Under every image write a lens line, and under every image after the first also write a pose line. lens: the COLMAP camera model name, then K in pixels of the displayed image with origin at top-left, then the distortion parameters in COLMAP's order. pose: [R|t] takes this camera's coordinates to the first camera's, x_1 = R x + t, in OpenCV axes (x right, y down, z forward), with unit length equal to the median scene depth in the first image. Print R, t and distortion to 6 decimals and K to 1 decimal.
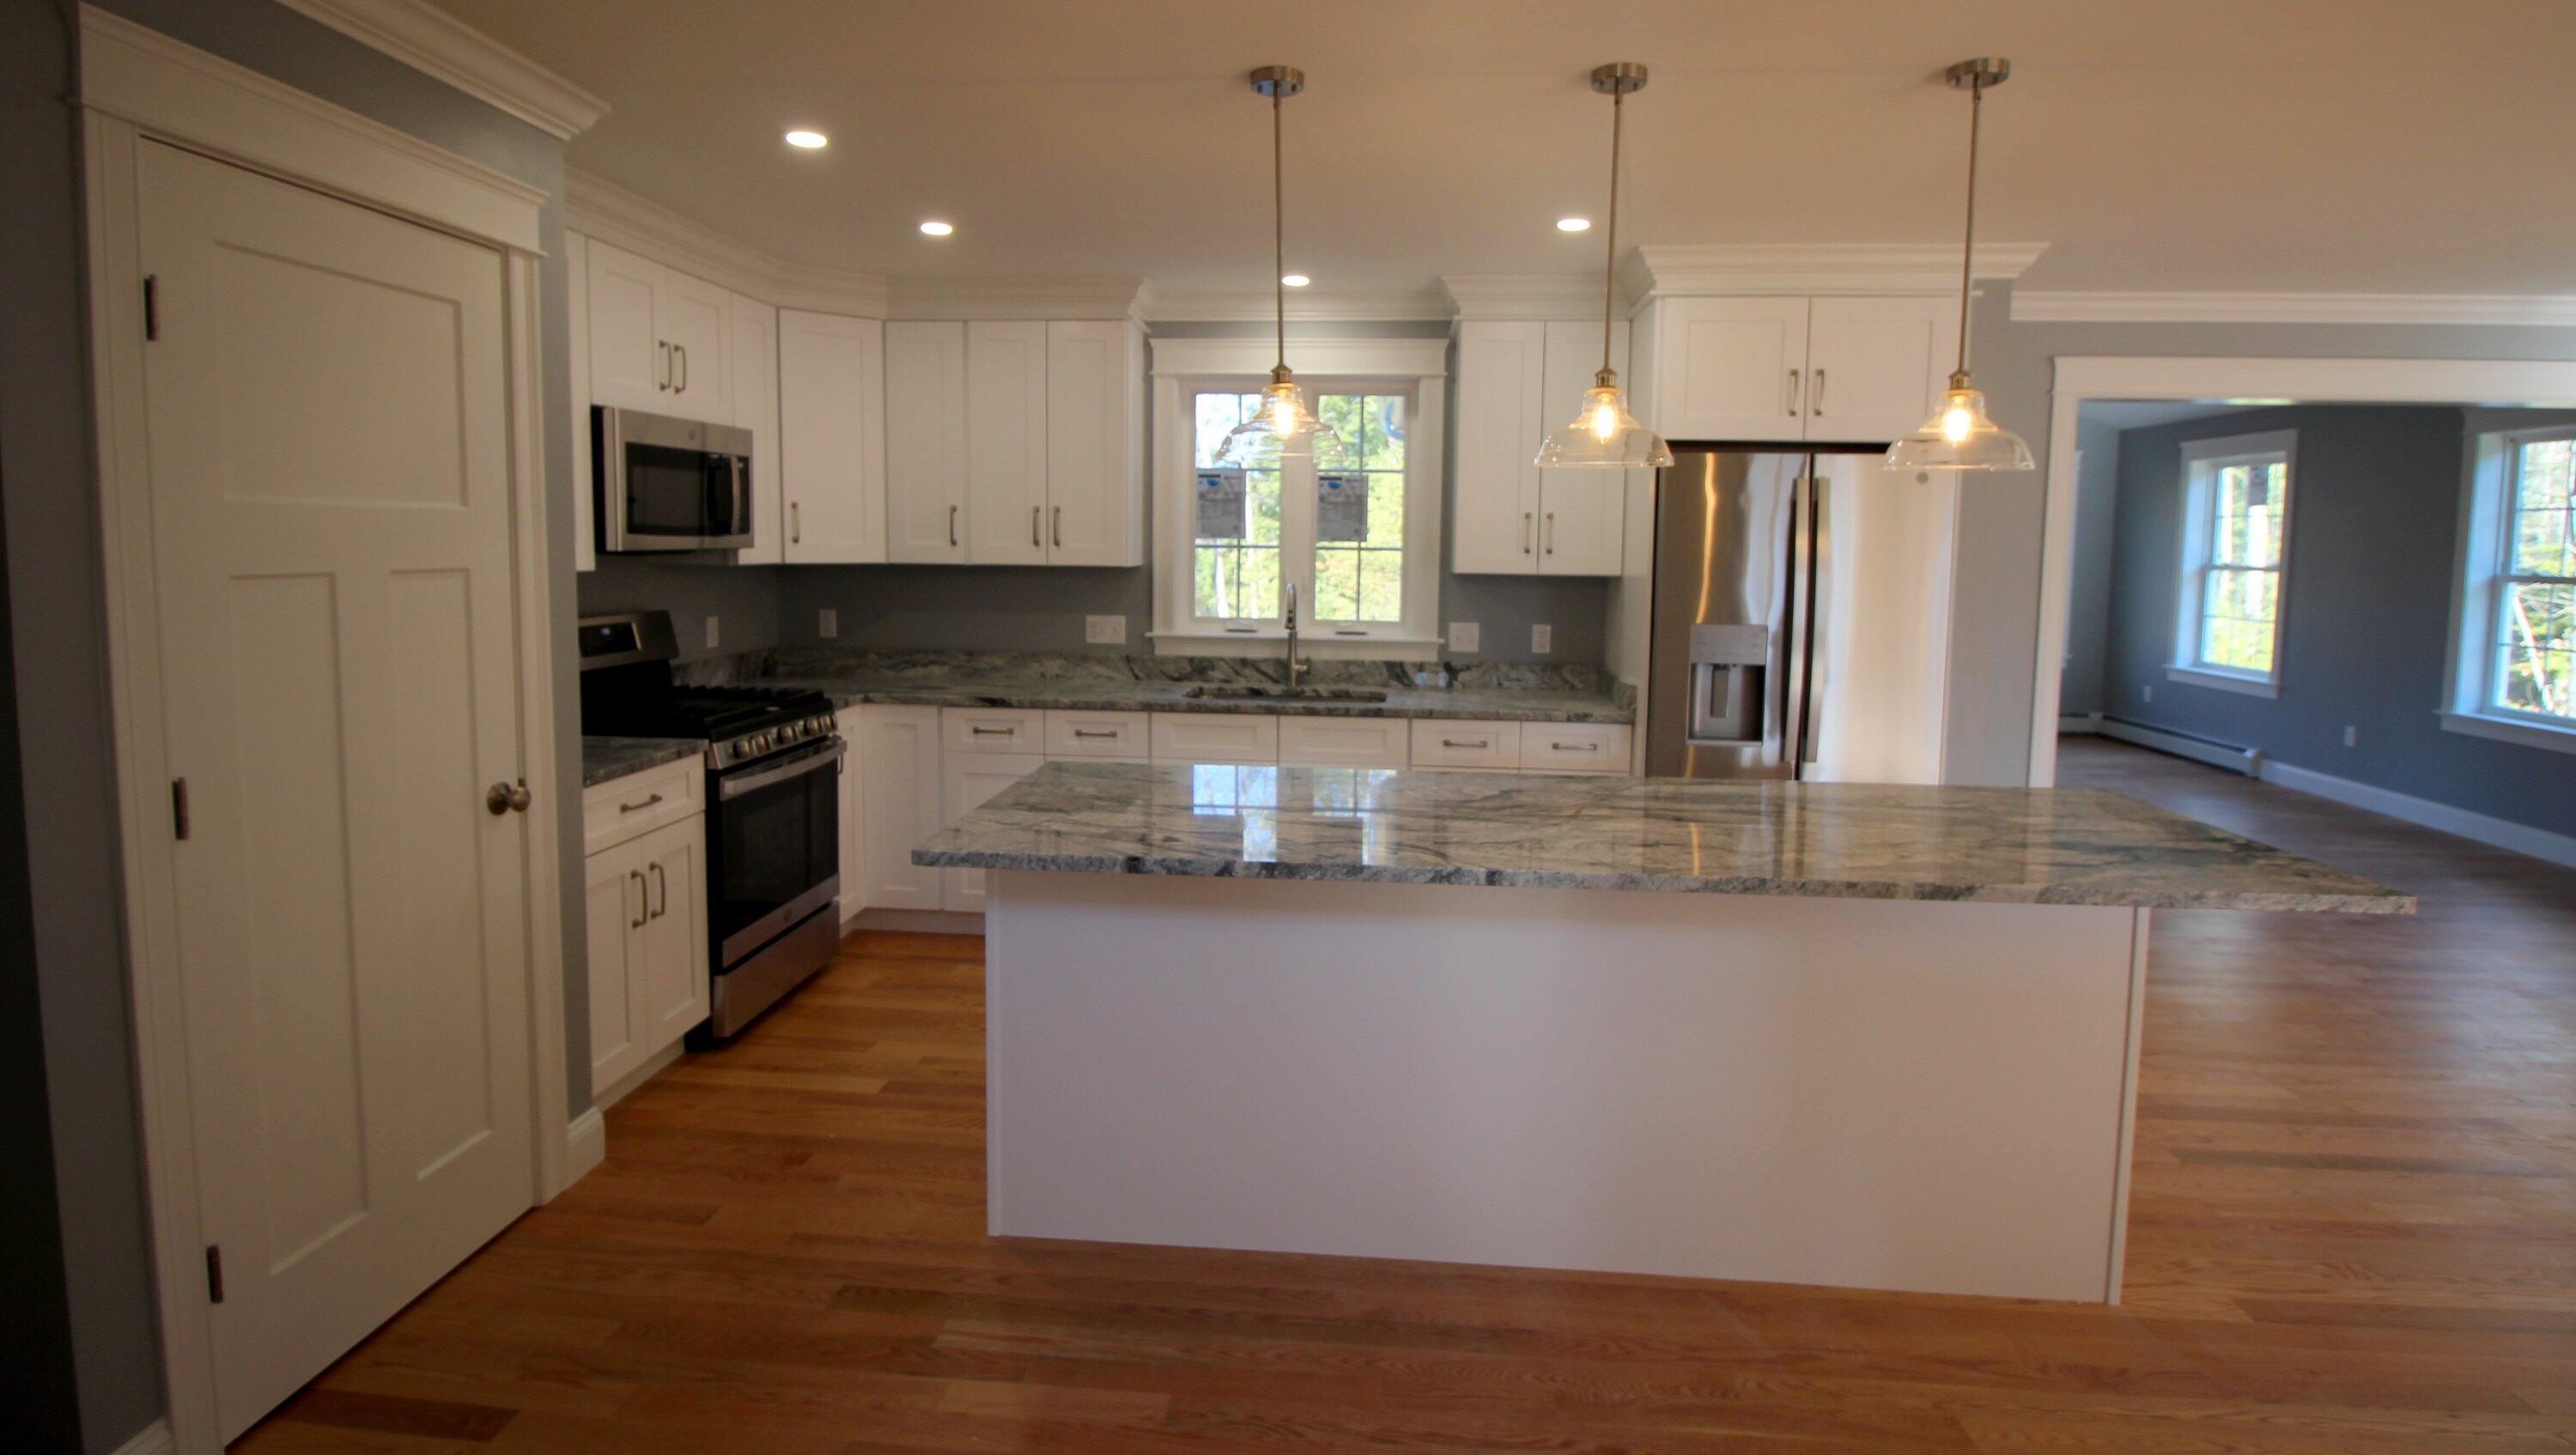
lens RADIAL K [[1260.6, 0, 1282.2], [0, 1260.6, 643.0], [0, 0, 1]] dist [-0.000531, -0.014419]
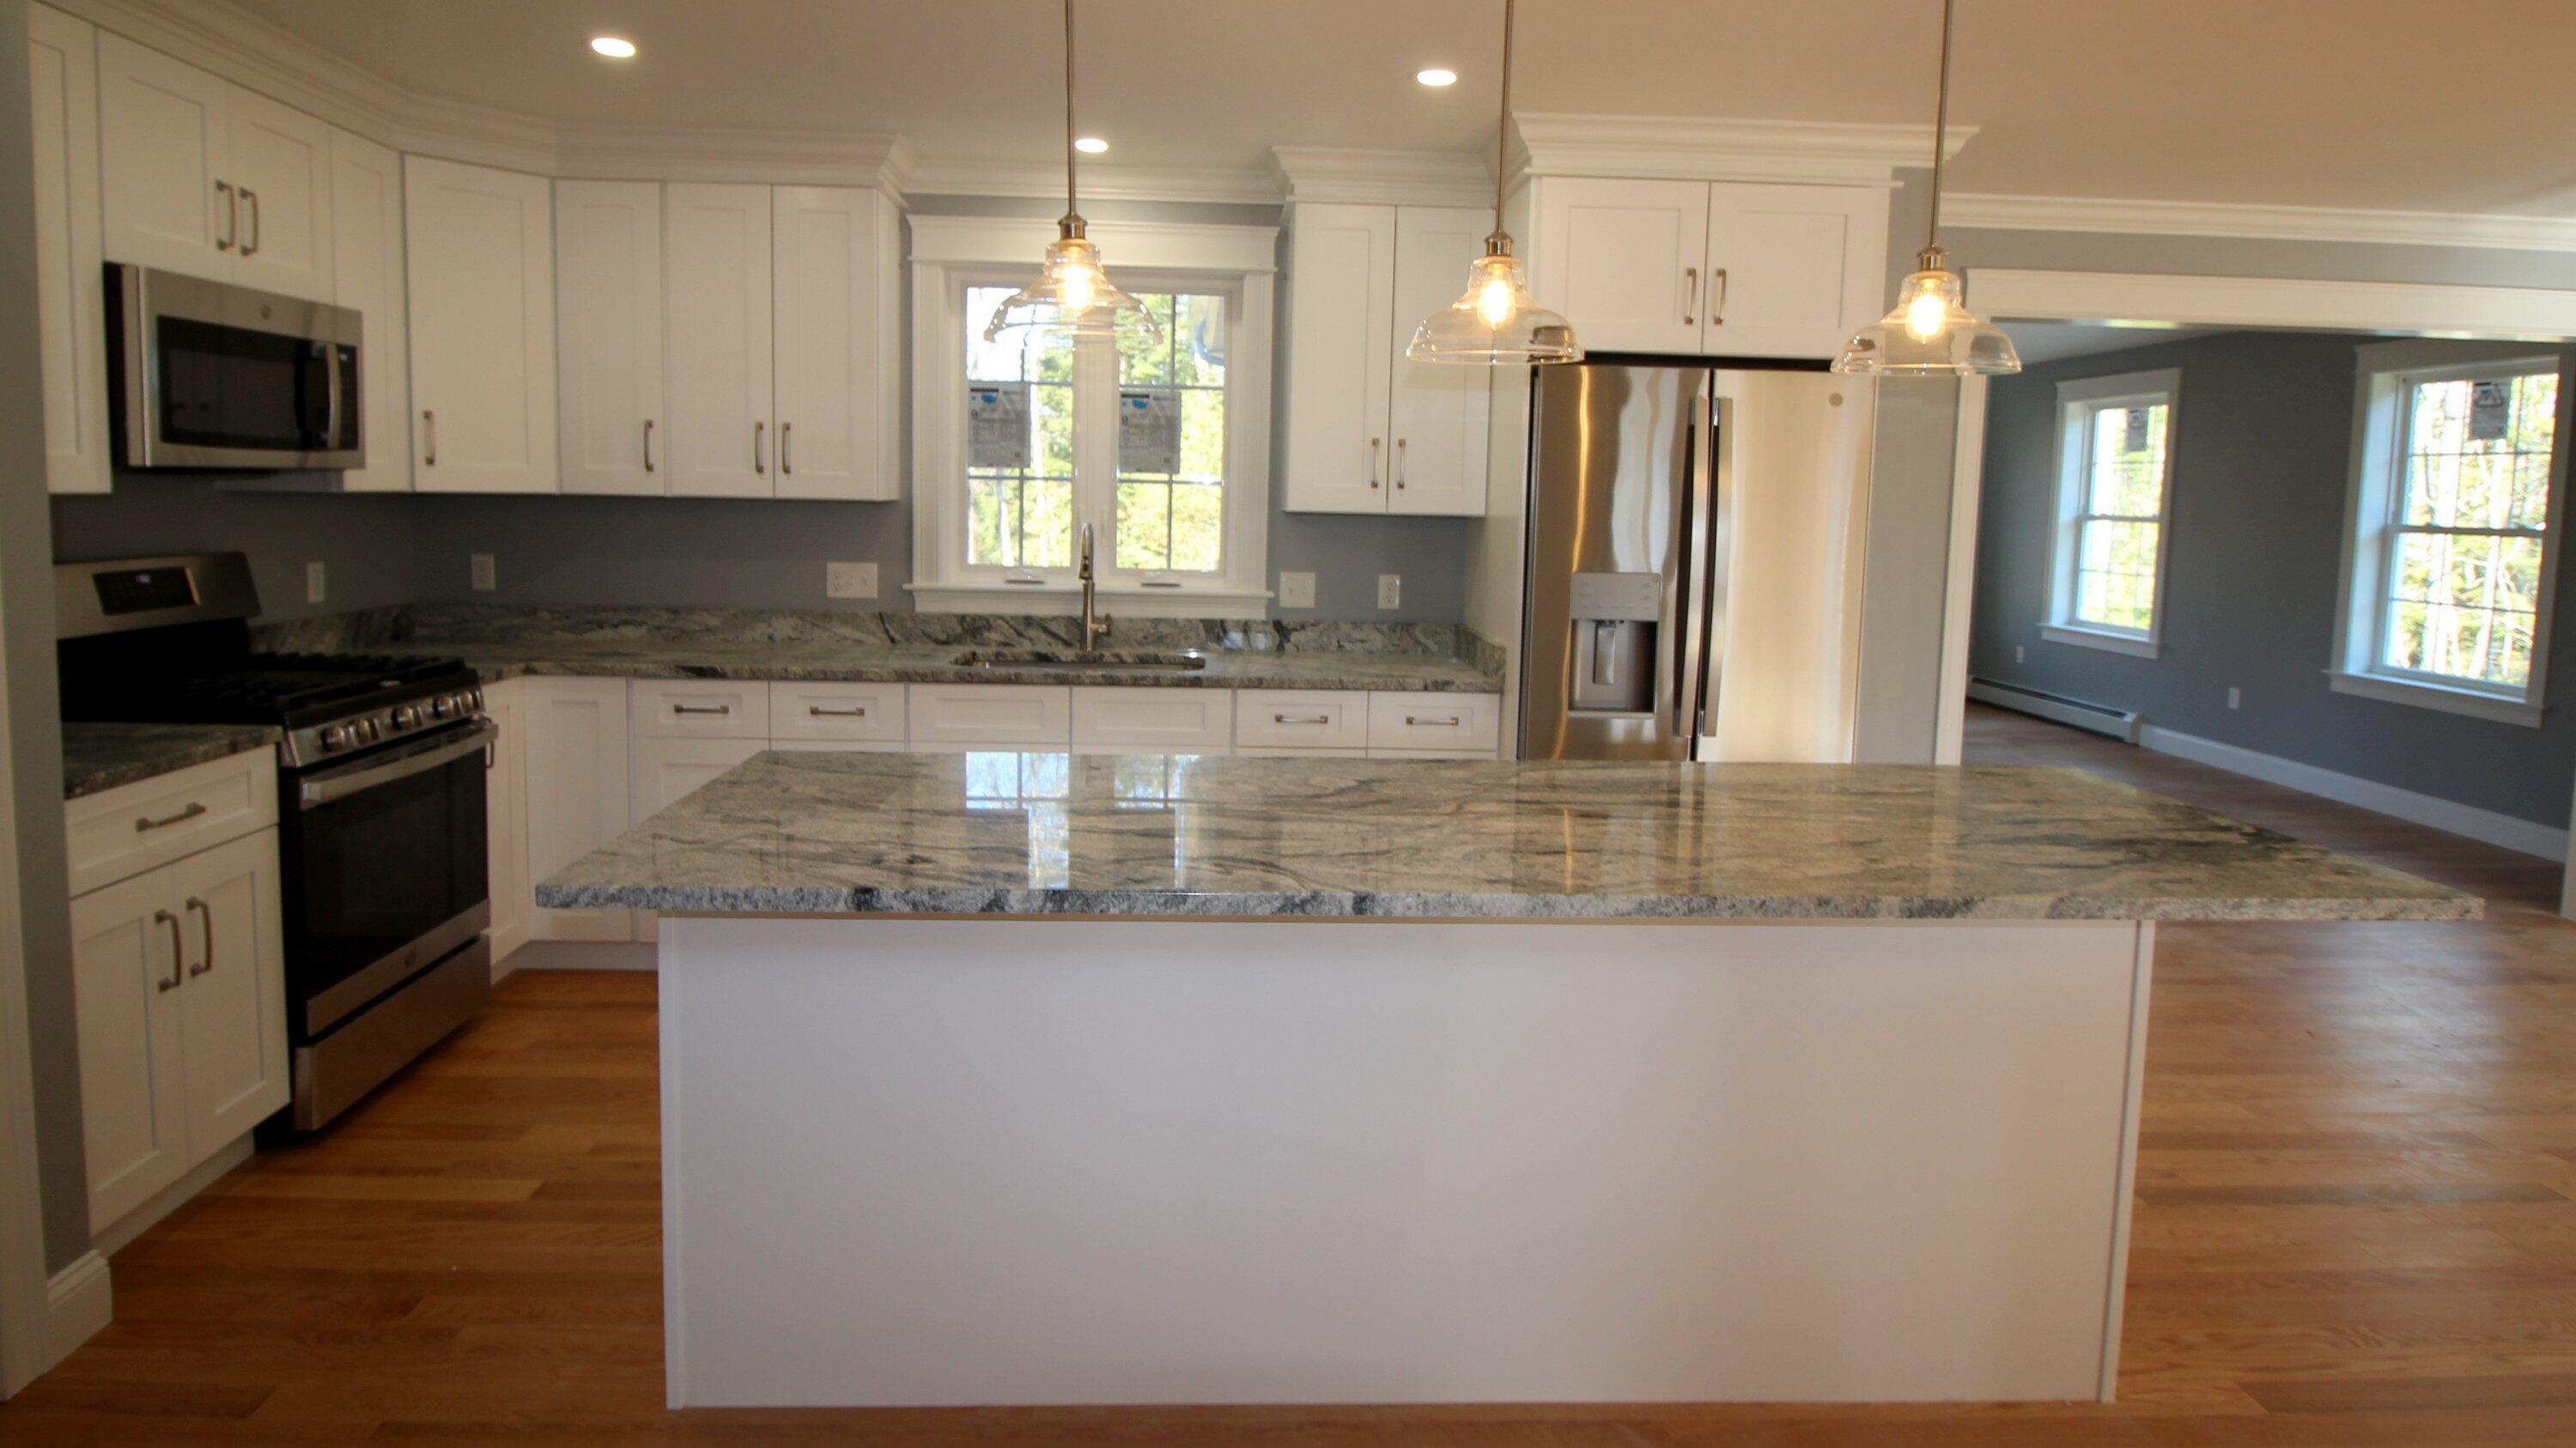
lens RADIAL K [[1406.6, 0, 1261.4], [0, 1406.6, 618.0], [0, 0, 1]] dist [0.002798, -0.018284]
pose [[0.991565, -0.002355, 0.129587, 0.001290], [0.001027, 0.999946, 0.010317, 0.005488], [-0.129604, -0.010096, 0.991514, 0.106841]]
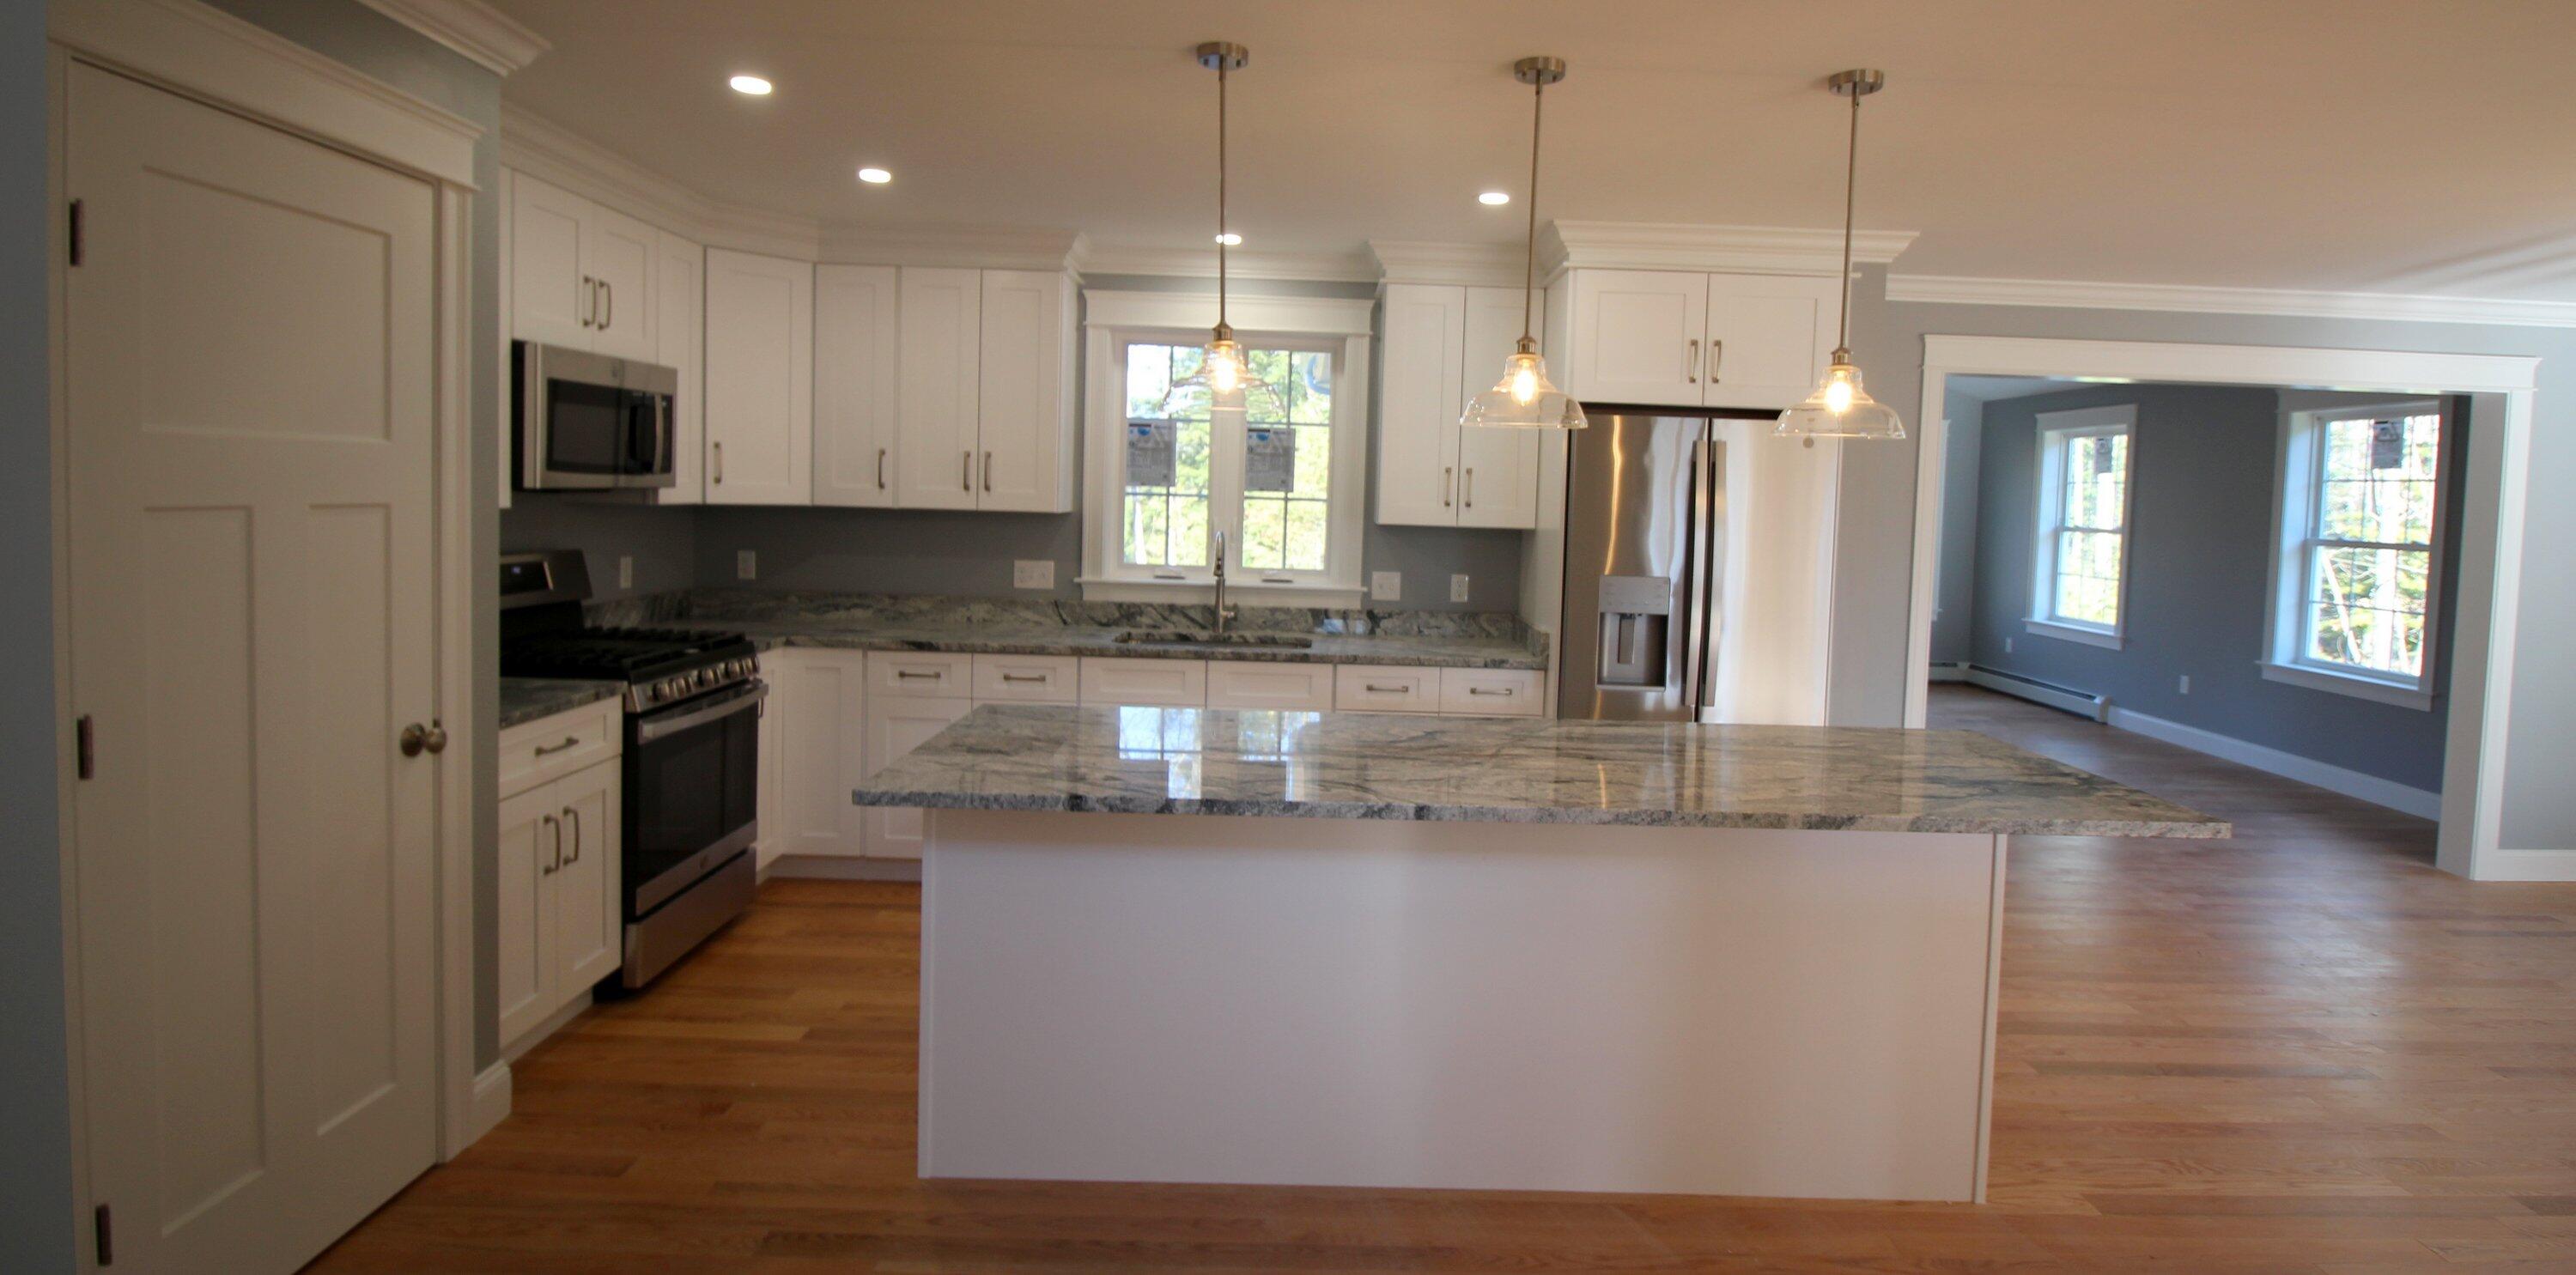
lens RADIAL K [[1250.7, 0, 1326.7], [0, 1250.7, 551.6], [0, 0, 1]] dist [-0.000167, -0.013936]
pose [[0.994694, 0.013150, 0.102038, -0.012034], [-0.009914, 0.999434, -0.032160, 0.001056], [-0.102403, 0.030978, 0.994260, -0.023694]]
